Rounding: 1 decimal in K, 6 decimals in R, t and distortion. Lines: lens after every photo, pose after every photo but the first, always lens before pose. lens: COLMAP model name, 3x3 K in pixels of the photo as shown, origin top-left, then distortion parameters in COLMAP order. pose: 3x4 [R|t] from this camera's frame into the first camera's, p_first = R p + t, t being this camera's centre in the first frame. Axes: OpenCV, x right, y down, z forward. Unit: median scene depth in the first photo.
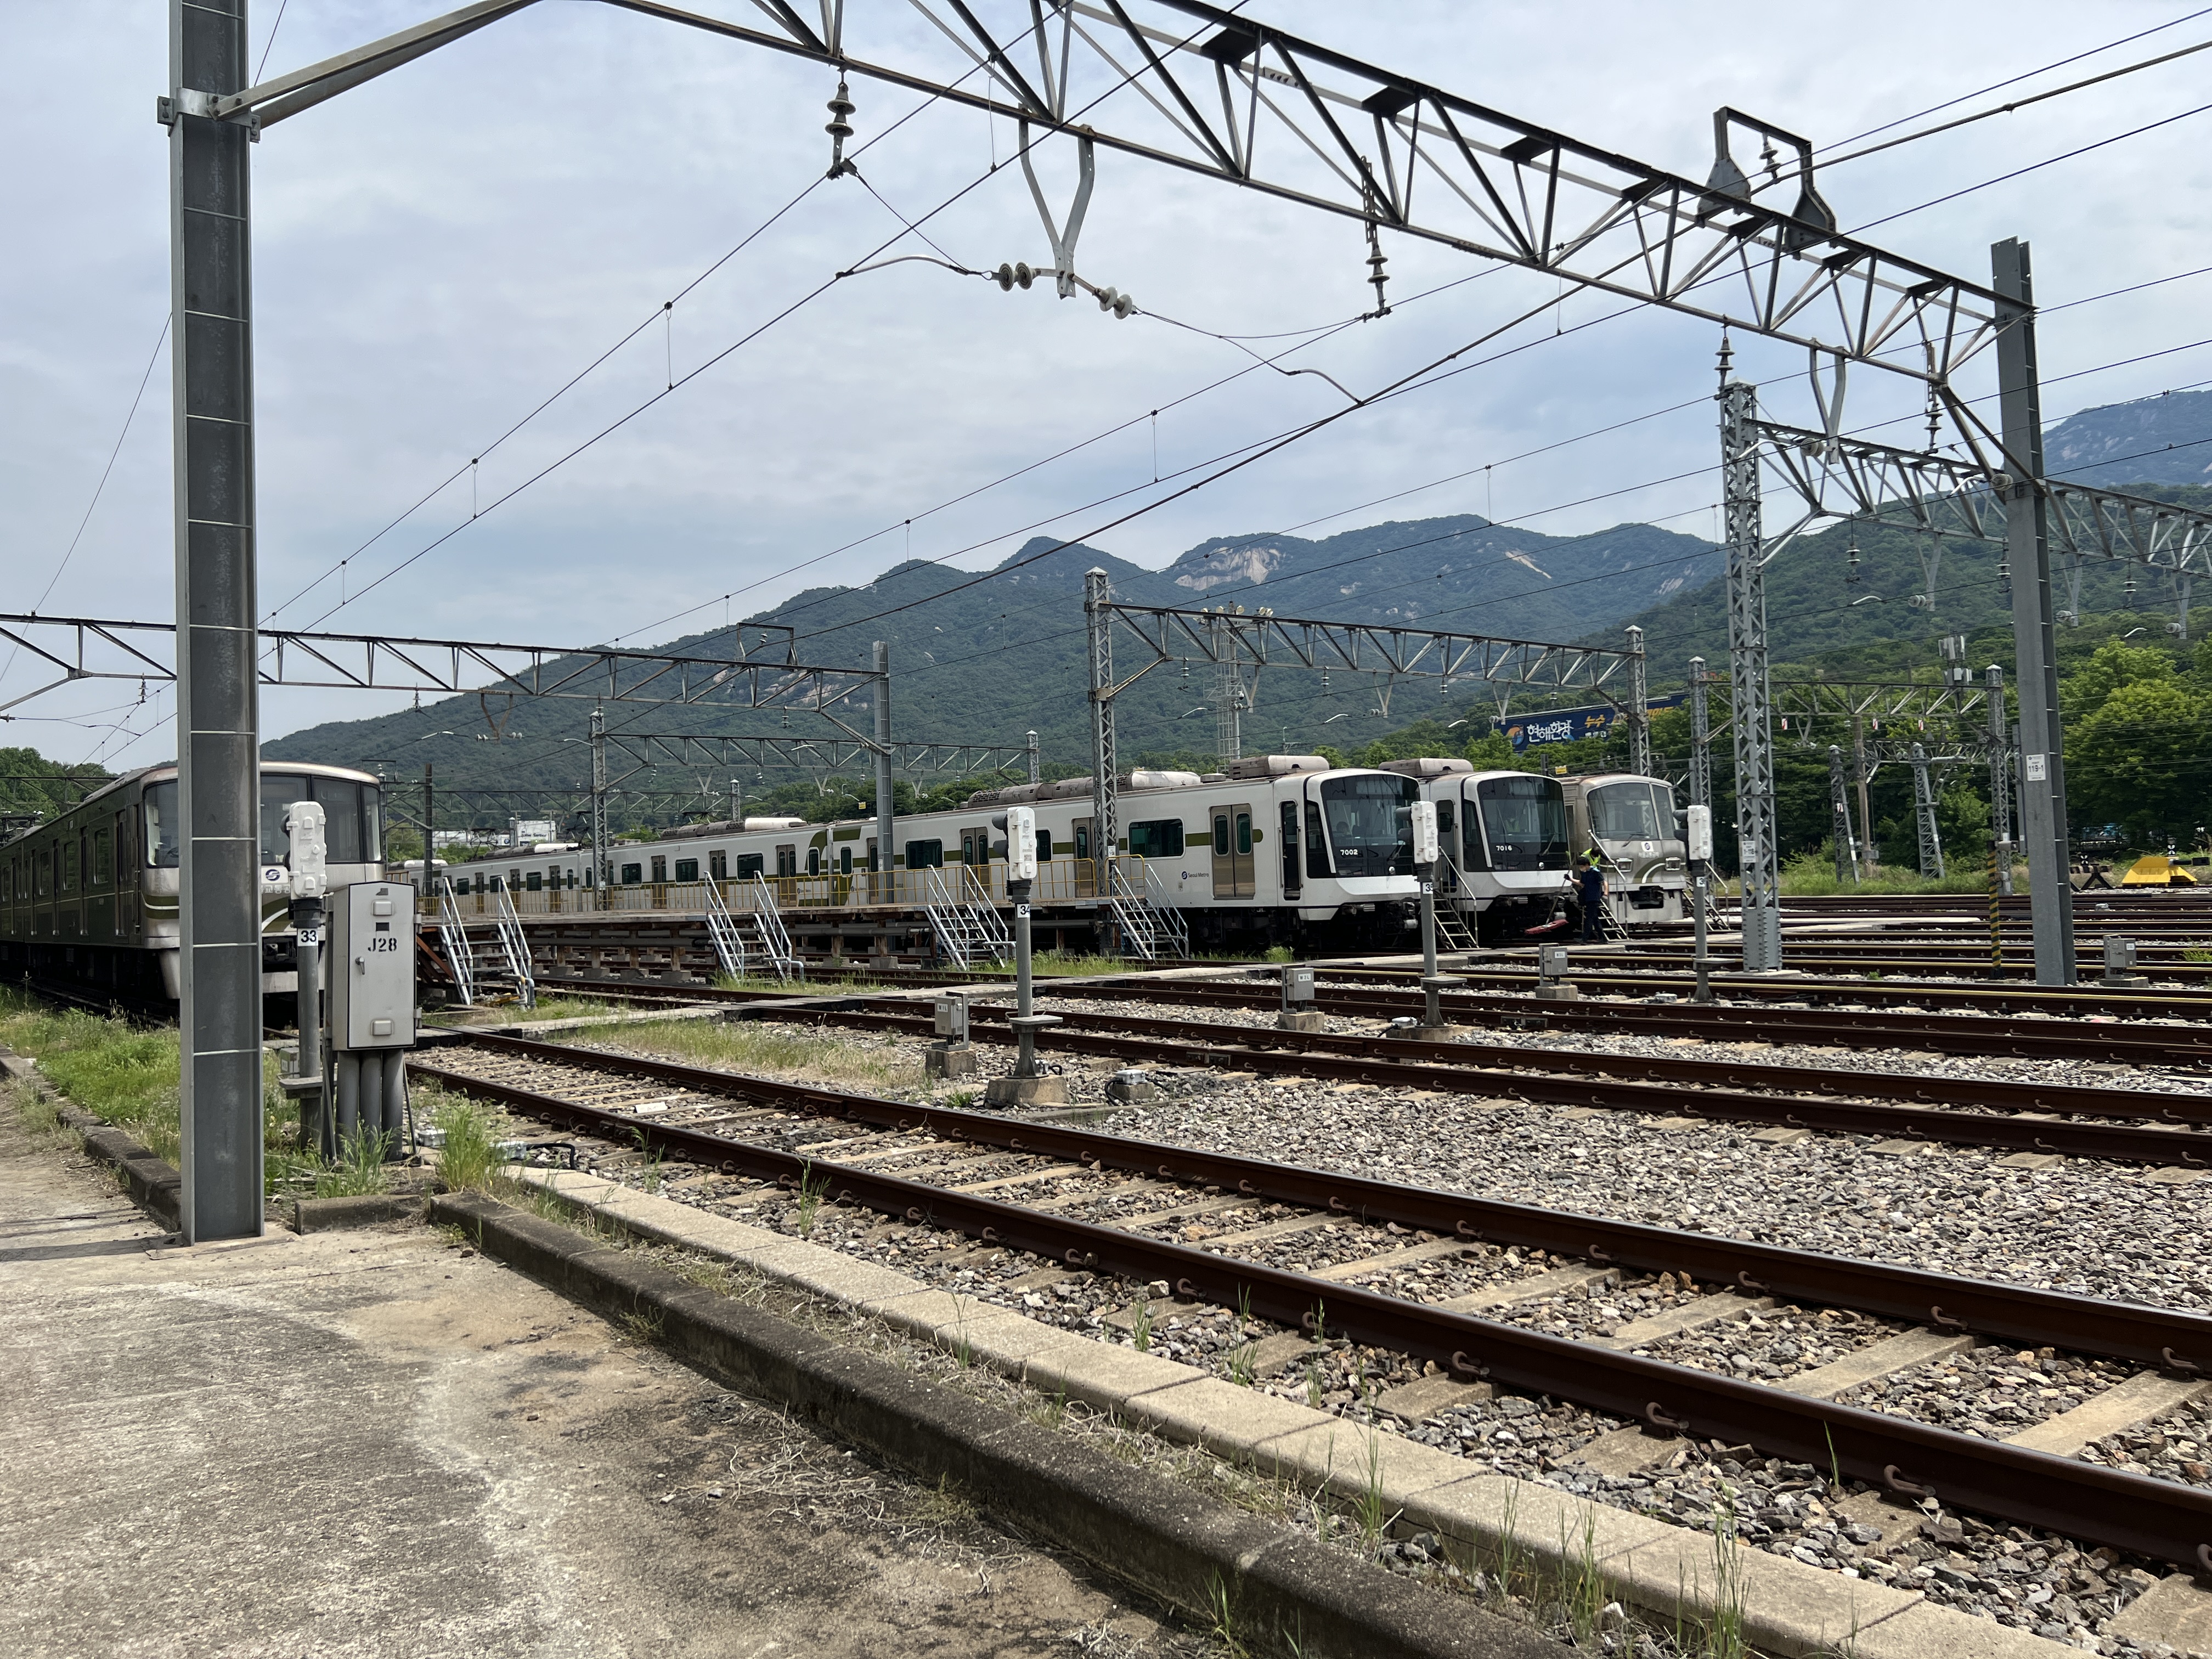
lens RADIAL K [[1693.8, 0, 1107.1], [0, 1693.8, 826.9], [0, 0, 1]] dist [0.038542, -0.047505]
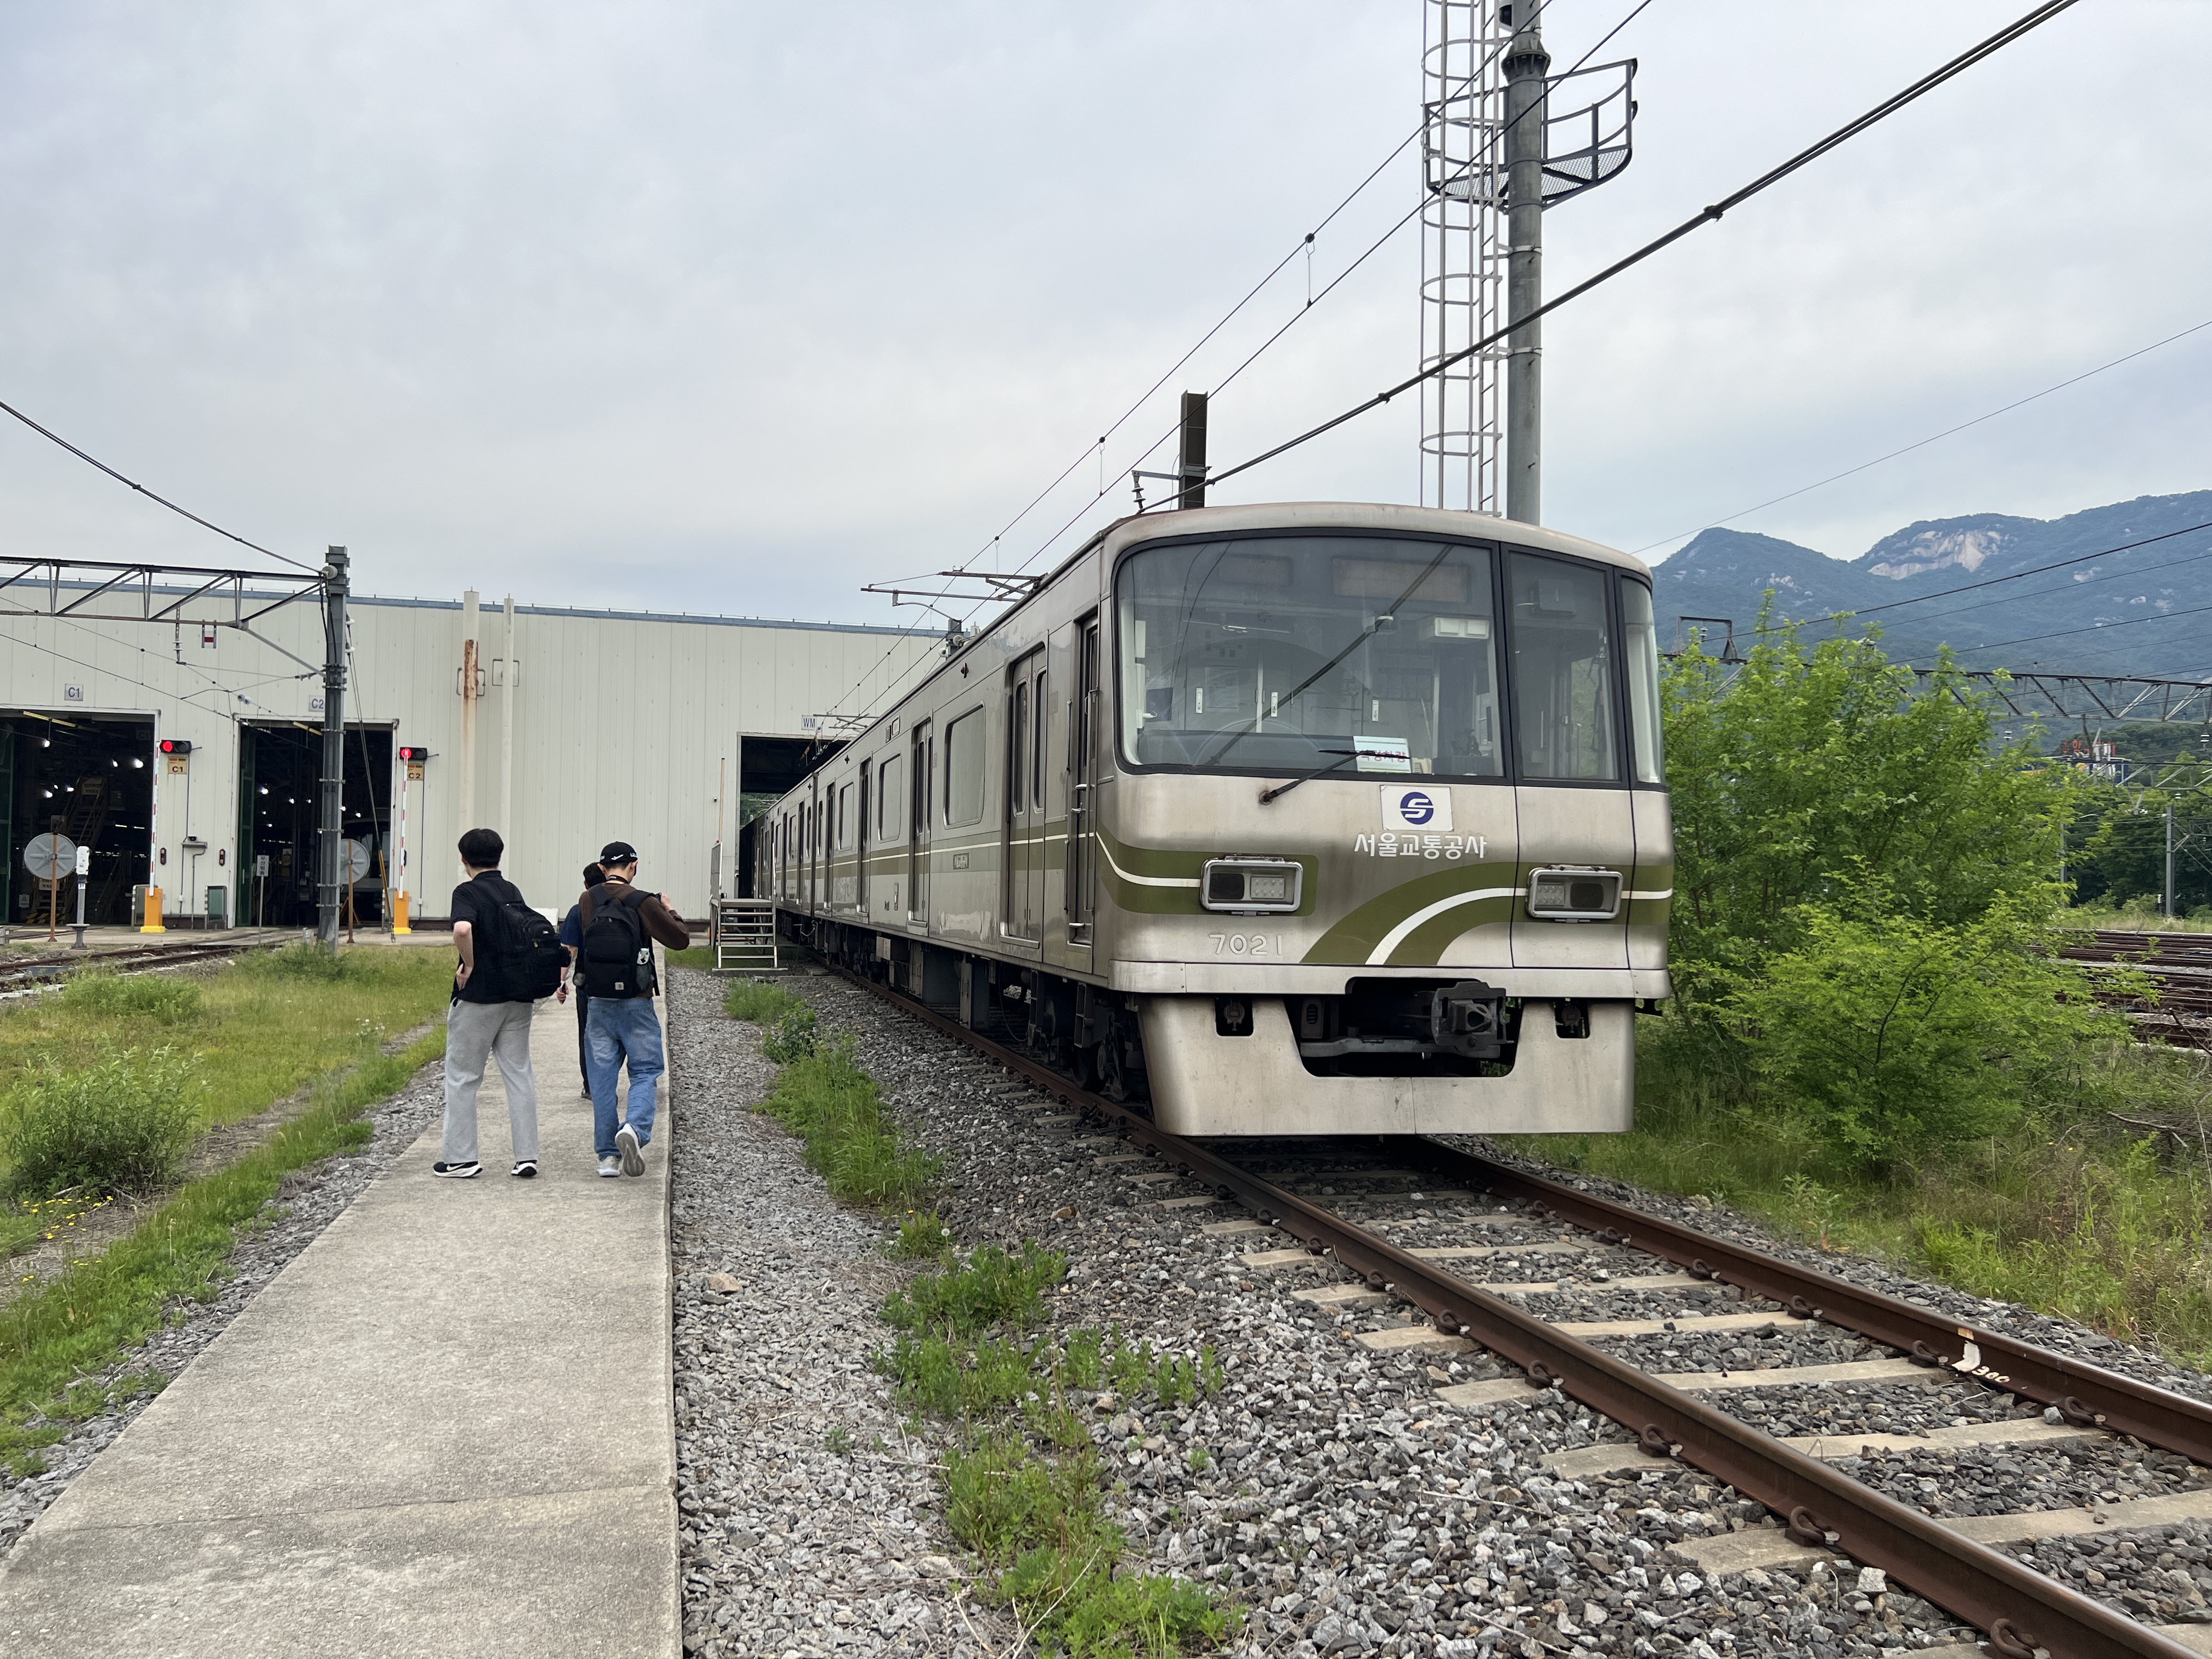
lens RADIAL K [[1693.8, 0, 1105.4], [0, 1693.8, 840.2], [0, 0, 1]] dist [0.038542, -0.047505]
pose [[0.927996, 0.042765, -0.370127, 0.364618], [-0.039928, 0.999085, 0.015327, 0.014340], [0.370444, 0.000555, 0.928855, 0.772016]]
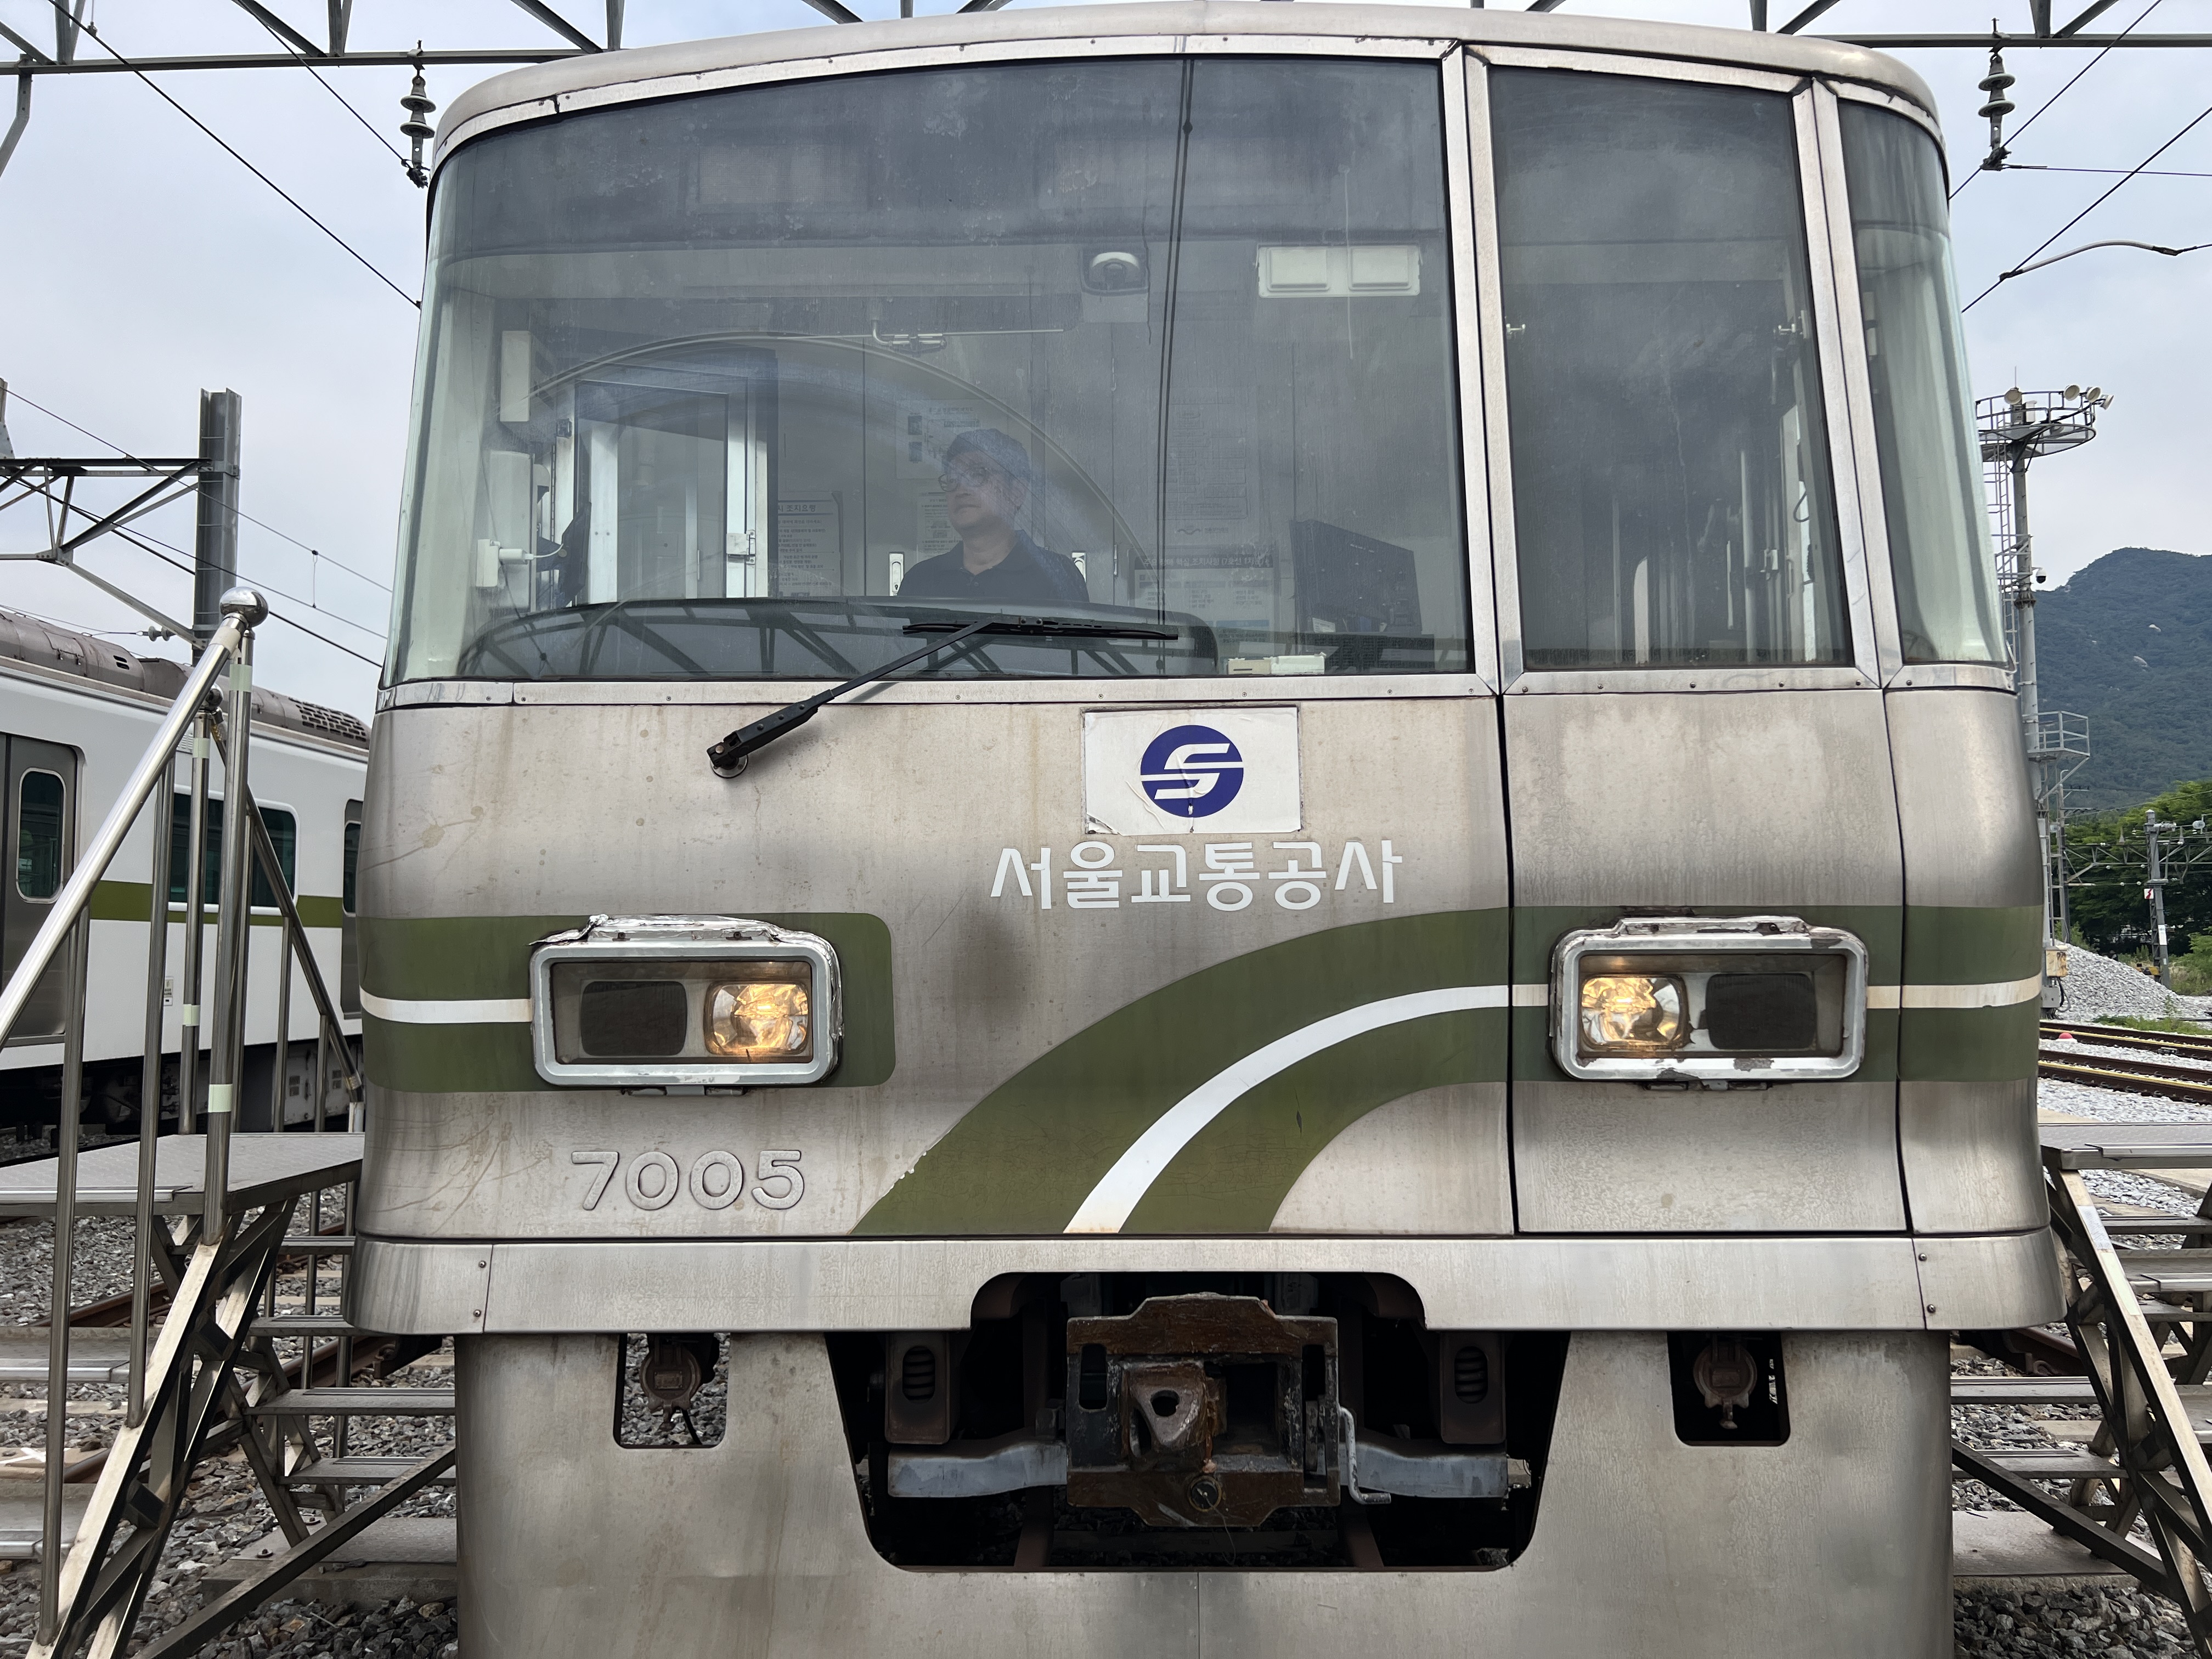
lens RADIAL K [[1693.8, 0, 1133.1], [0, 1693.8, 823.5], [0, 0, 1]] dist [0.038542, -0.047505]
pose [[0.805386, -0.017268, -0.592499, 0.363084], [0.003298, 0.999691, -0.024653, 0.016251], [0.592741, 0.017901, 0.805194, 0.936964]]
